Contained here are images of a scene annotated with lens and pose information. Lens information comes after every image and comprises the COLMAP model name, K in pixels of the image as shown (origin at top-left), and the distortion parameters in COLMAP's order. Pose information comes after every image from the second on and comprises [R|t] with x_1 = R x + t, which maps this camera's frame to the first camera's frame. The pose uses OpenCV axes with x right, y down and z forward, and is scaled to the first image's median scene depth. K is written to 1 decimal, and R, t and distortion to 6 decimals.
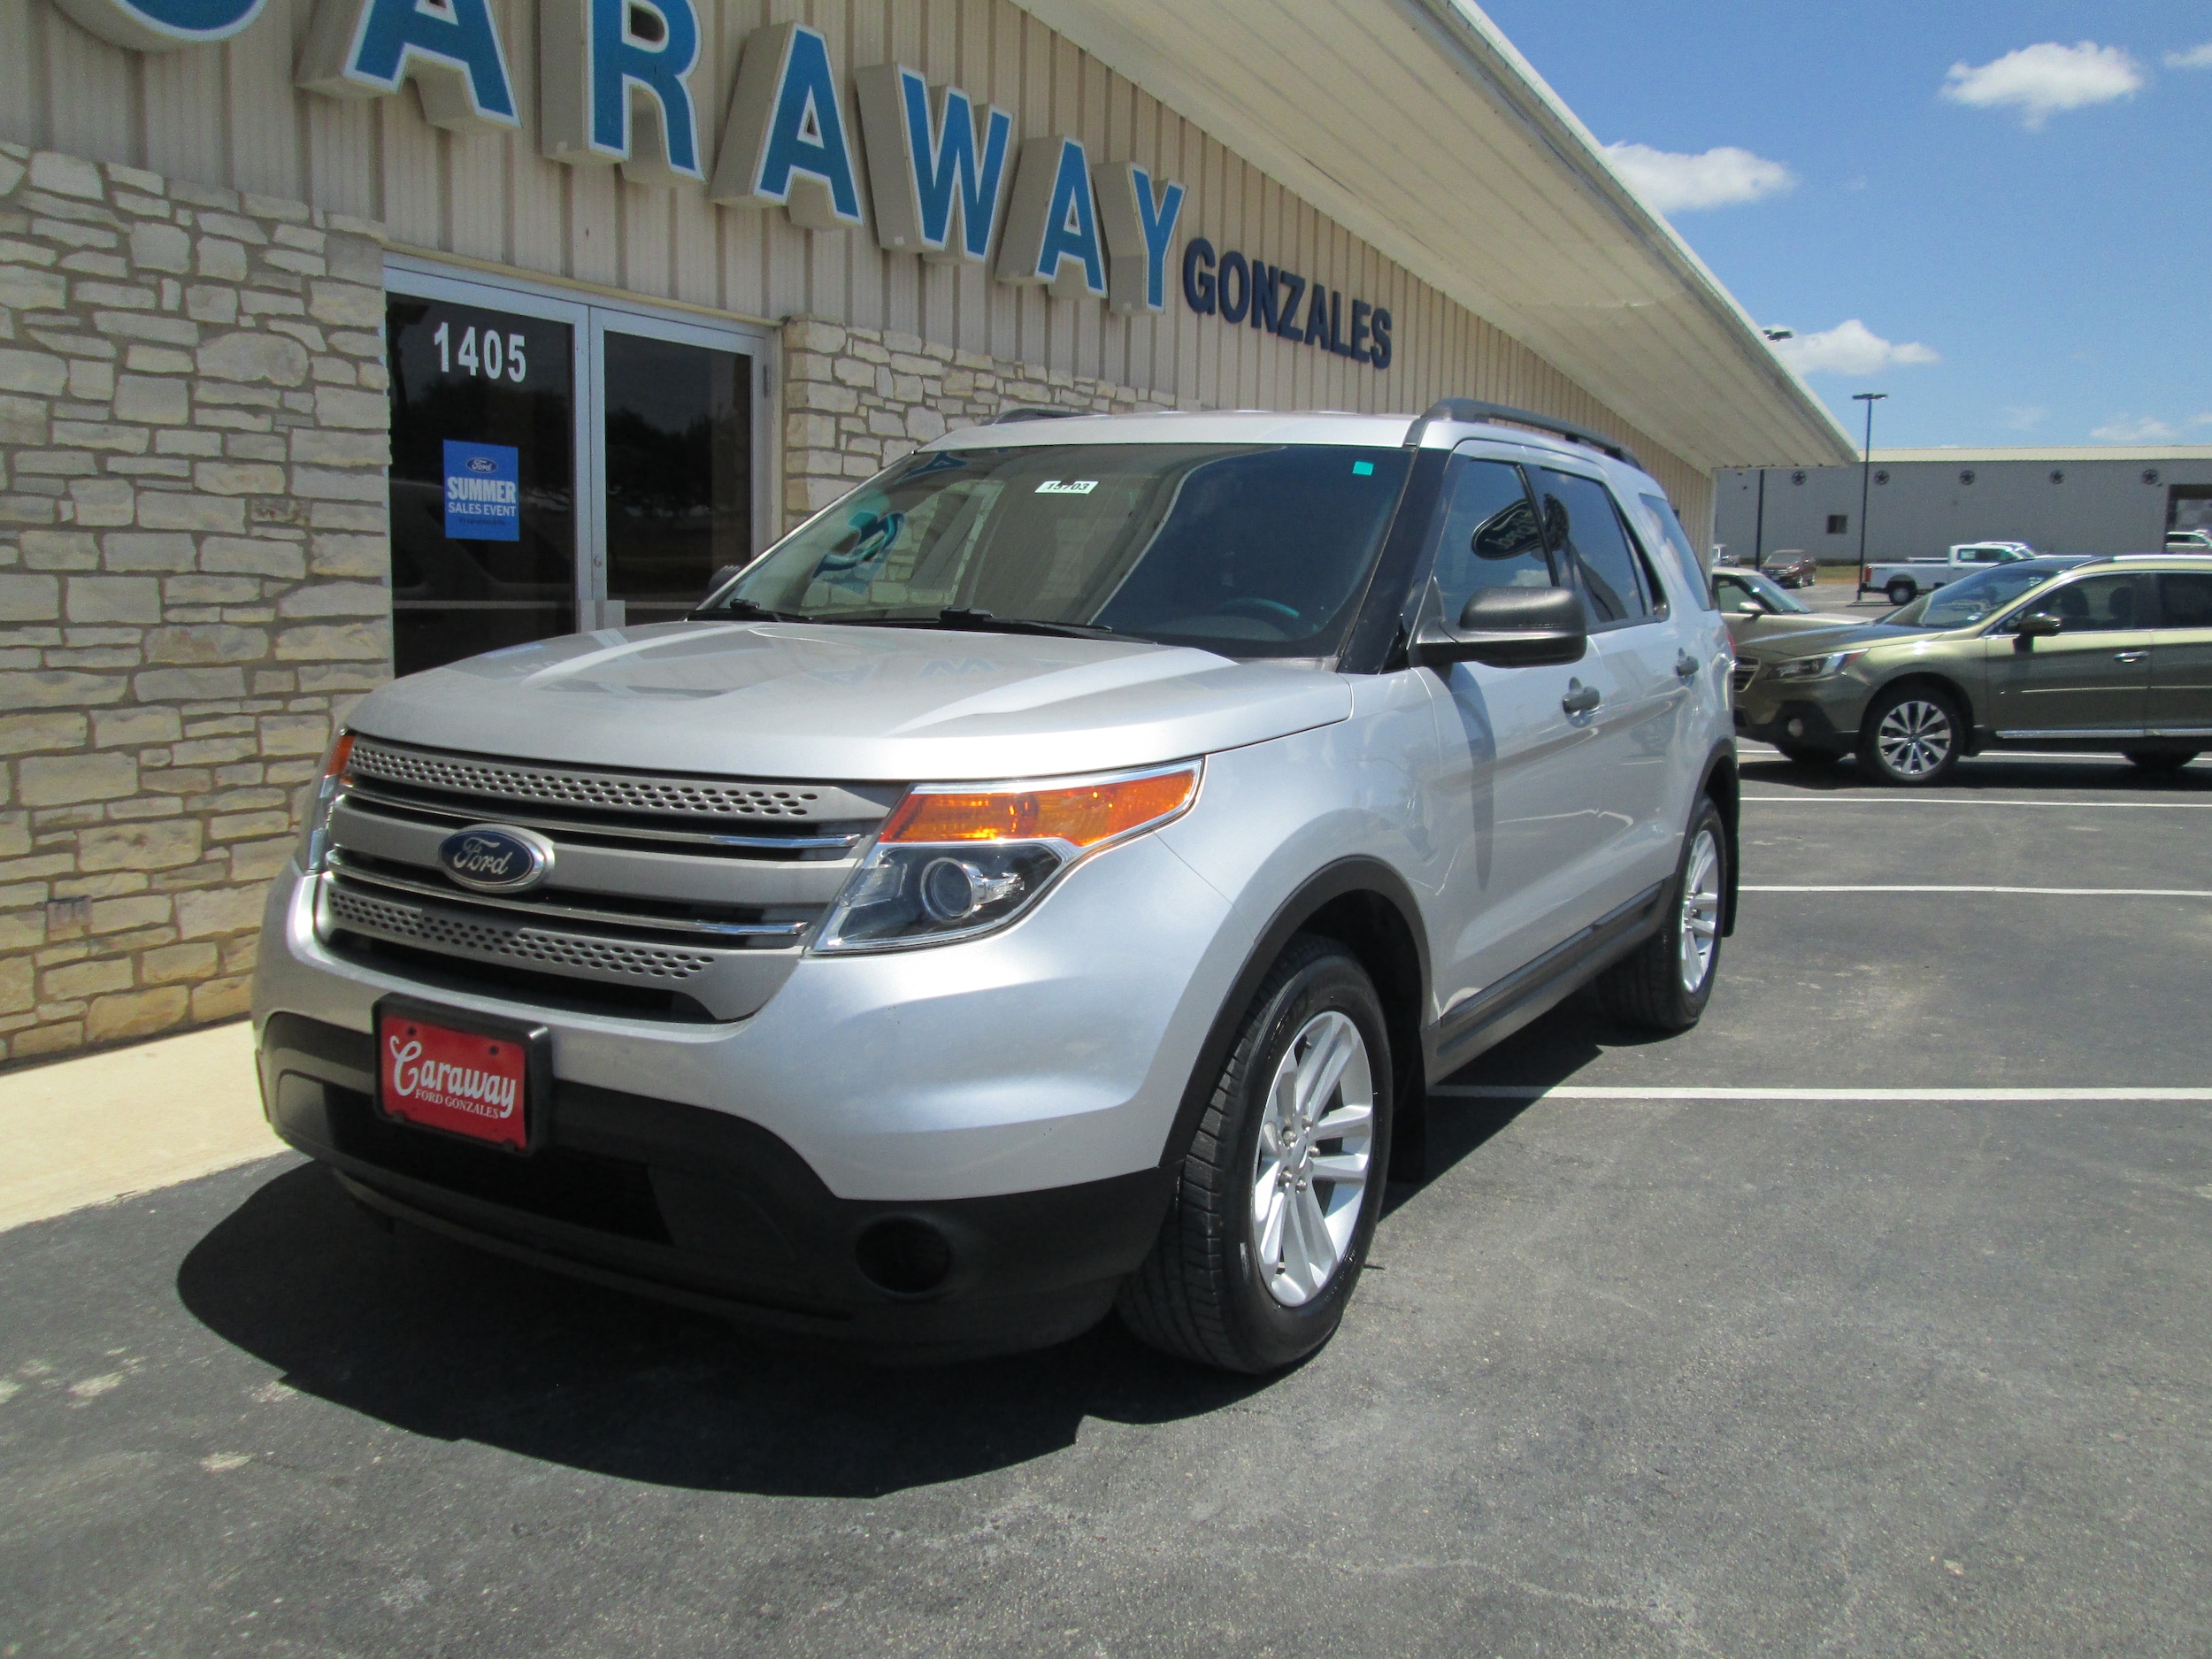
lens RADIAL K [[1833.3, 0, 1099.4], [0, 1833.3, 831.8], [0, 0, 1]] dist [-0.041511, 0.017097]
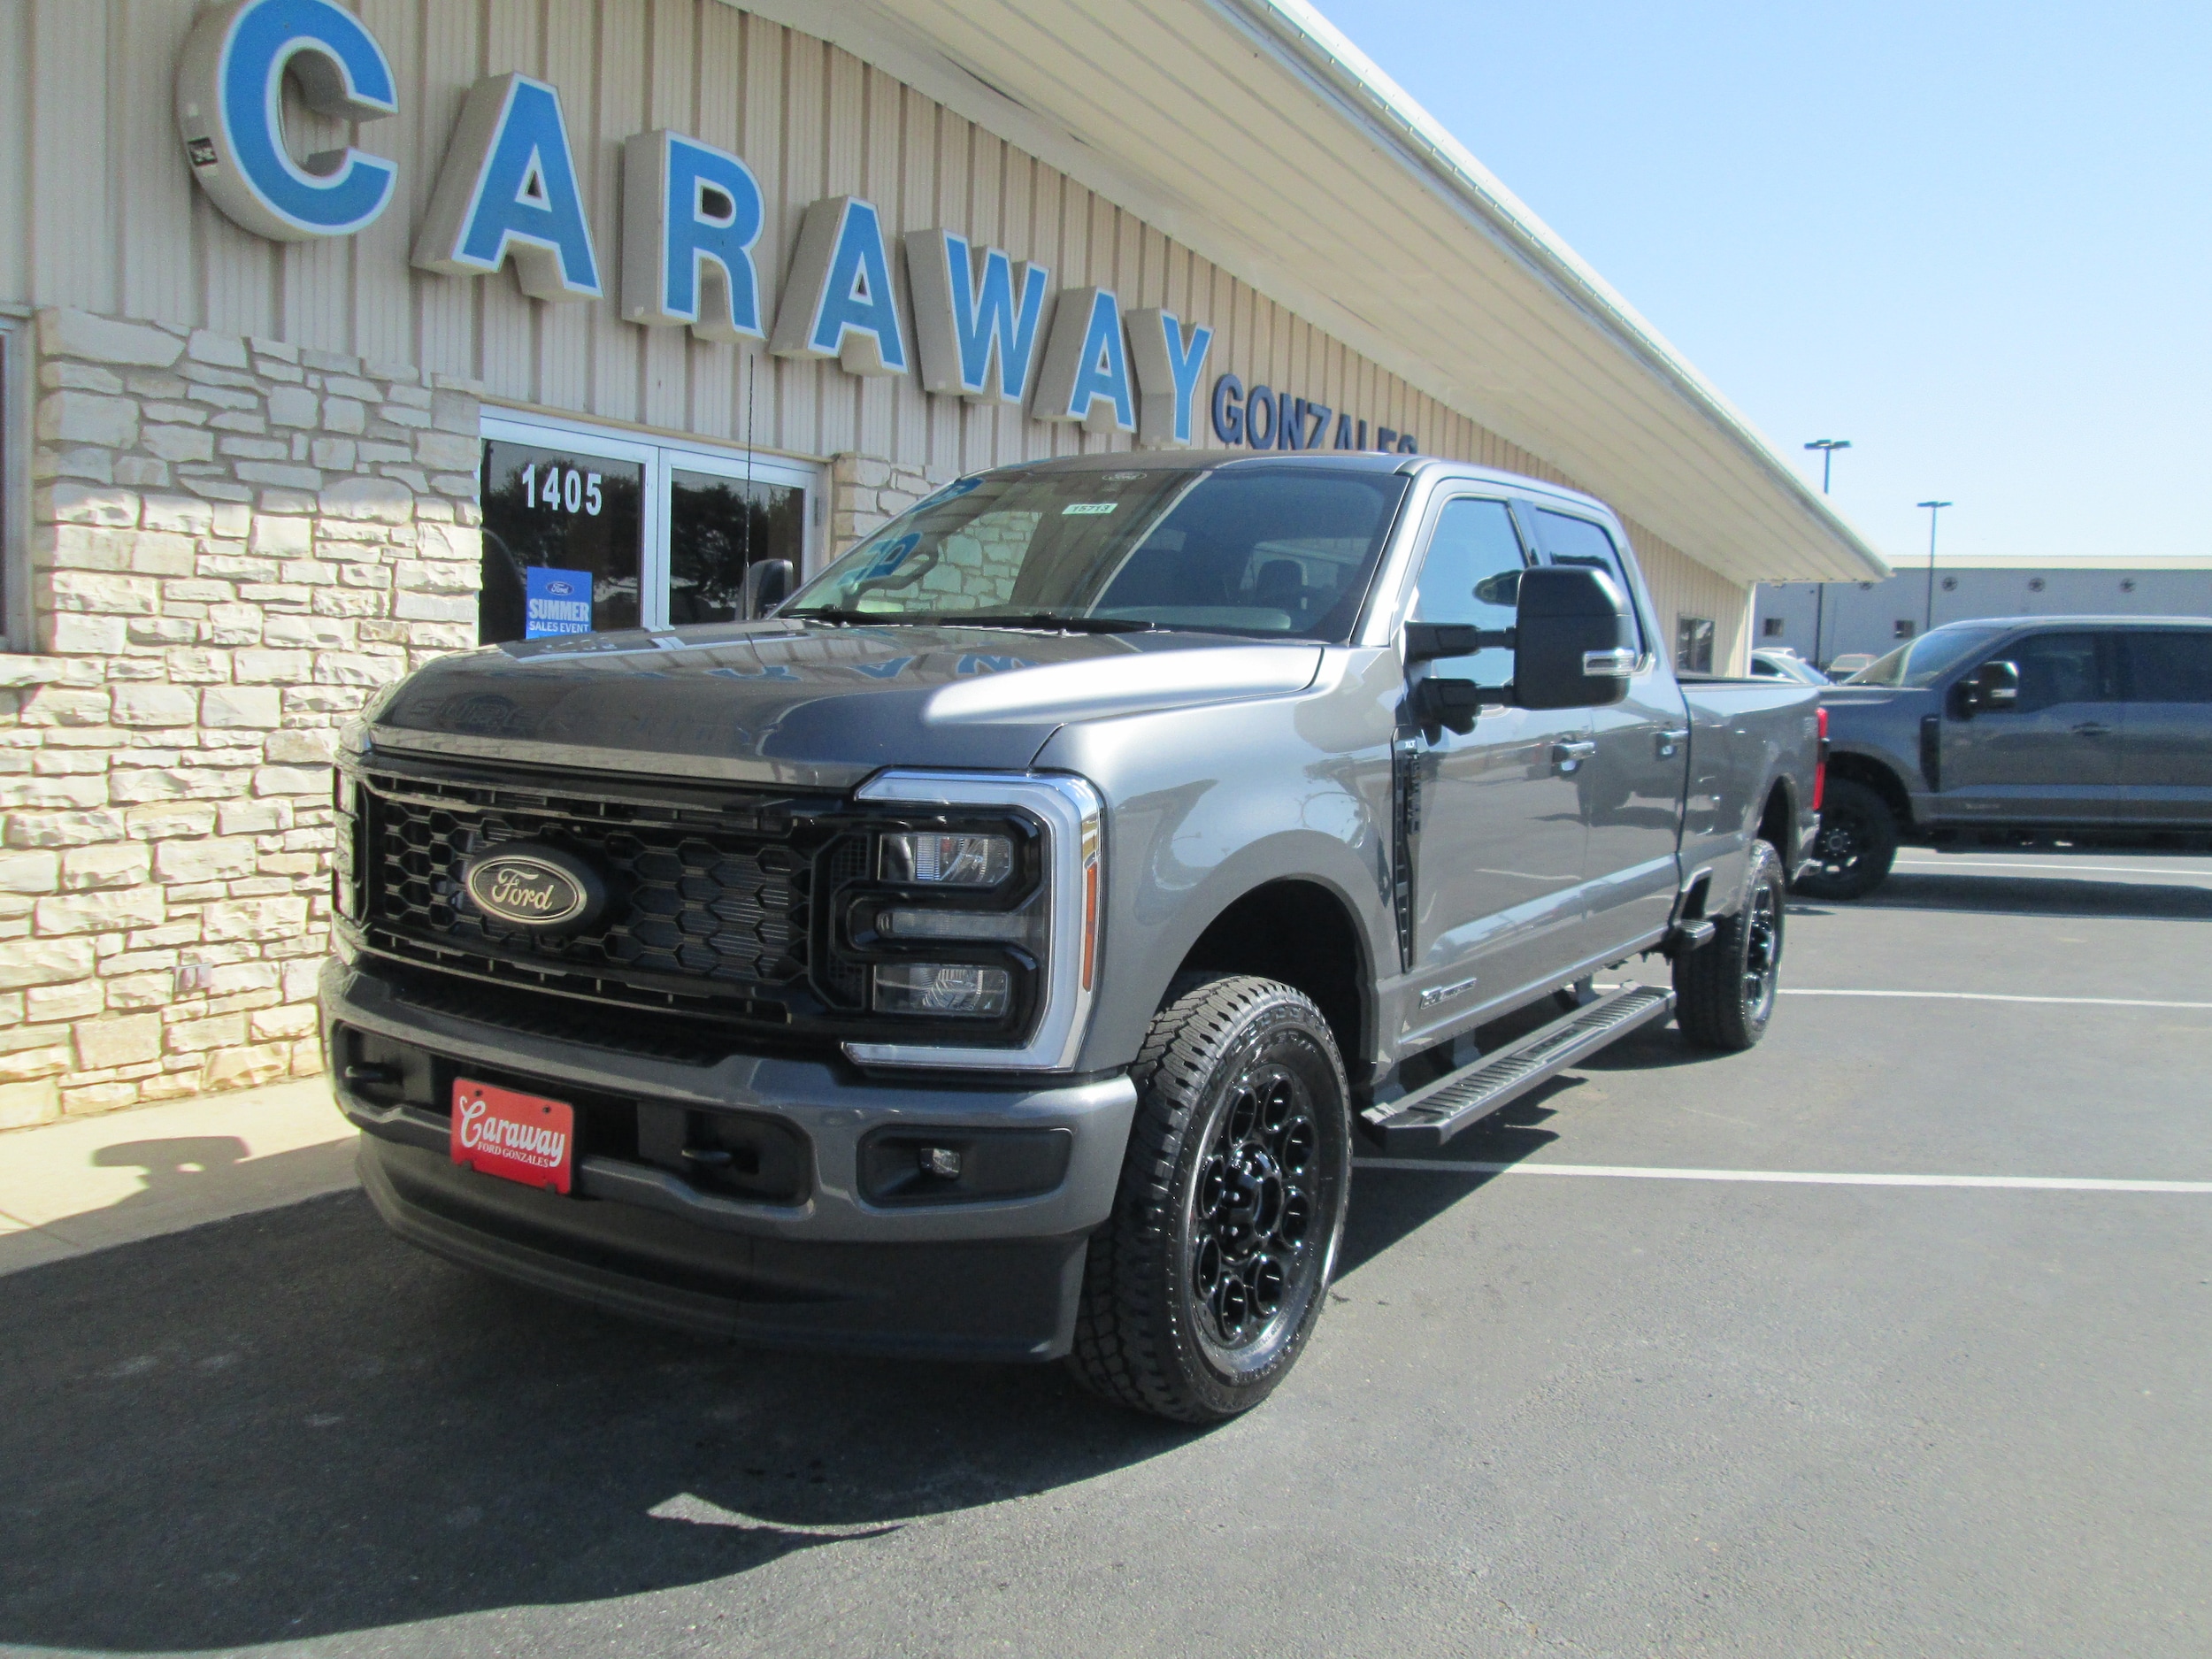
lens RADIAL K [[1833.3, 0, 1099.4], [0, 1833.3, 831.8], [0, 0, 1]] dist [-0.041511, 0.017097]
pose [[0.999123, 0.019469, -0.037057, 0.046449], [-0.021244, 0.998616, -0.048118, -0.003402], [0.036068, 0.048863, 0.998154, -0.128390]]
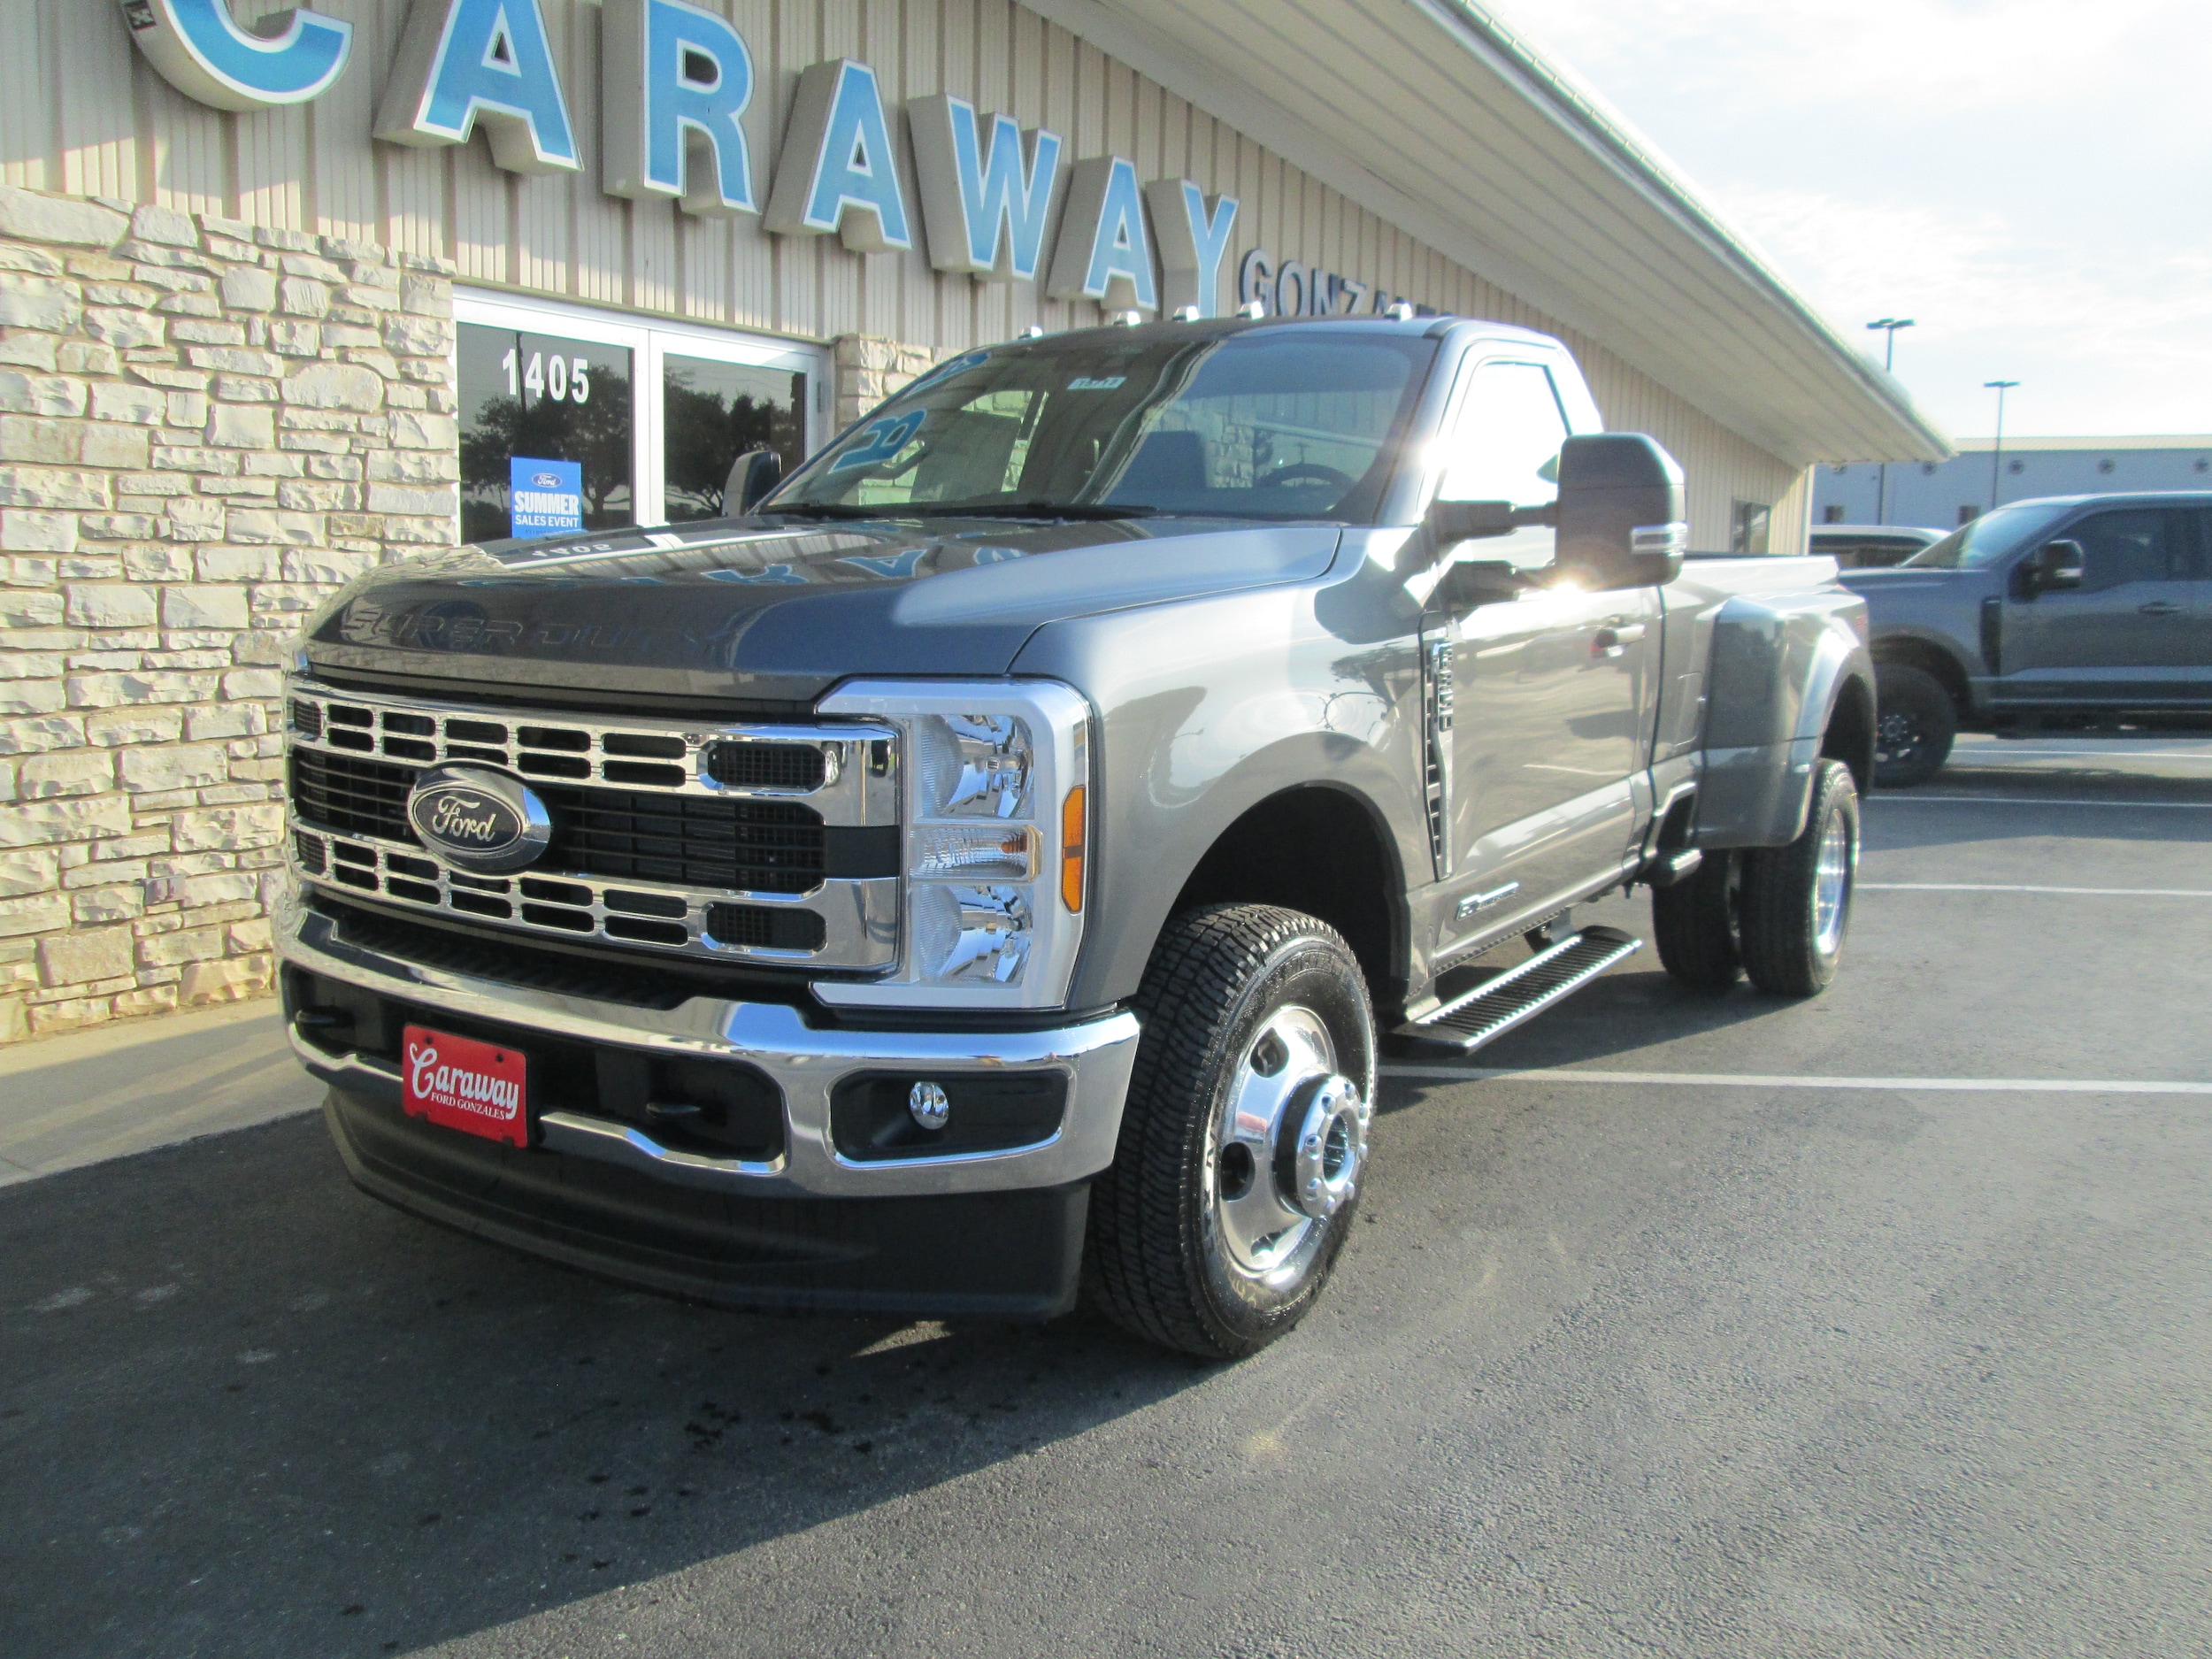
lens RADIAL K [[1835.9, 0, 1101.7], [0, 1835.9, 827.9], [0, 0, 1]] dist [-0.044409, 0.020807]
pose [[0.997939, 0.010112, -0.063373, 0.070161], [-0.009912, 0.999945, 0.003471, -0.001607], [0.063405, -0.002836, 0.997984, -0.070782]]
